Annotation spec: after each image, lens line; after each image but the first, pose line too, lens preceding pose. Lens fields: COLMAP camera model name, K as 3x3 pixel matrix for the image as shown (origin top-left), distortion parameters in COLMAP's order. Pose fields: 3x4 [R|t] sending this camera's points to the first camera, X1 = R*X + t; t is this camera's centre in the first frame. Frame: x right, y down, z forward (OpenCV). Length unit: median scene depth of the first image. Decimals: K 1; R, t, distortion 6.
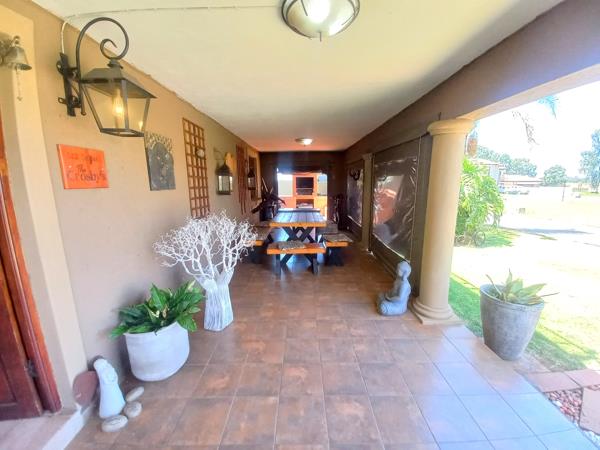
lens RADIAL K [[240.1, 0, 305.1], [0, 240.1, 224.3], [0, 0, 1]] dist [0.025054, -0.022072]
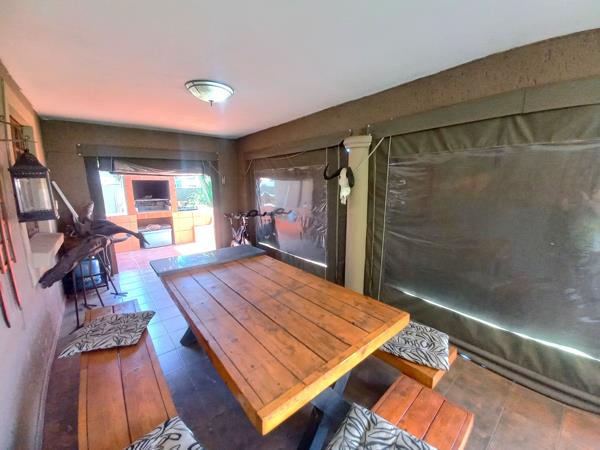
lens RADIAL K [[240.1, 0, 305.1], [0, 240.1, 224.3], [0, 0, 1]] dist [0.025054, -0.022072]
pose [[0.762167, -0.116432, 0.636824, -0.115022], [0.121909, 0.991908, 0.035449, -0.083139], [-0.635798, 0.050616, 0.770194, 0.415787]]
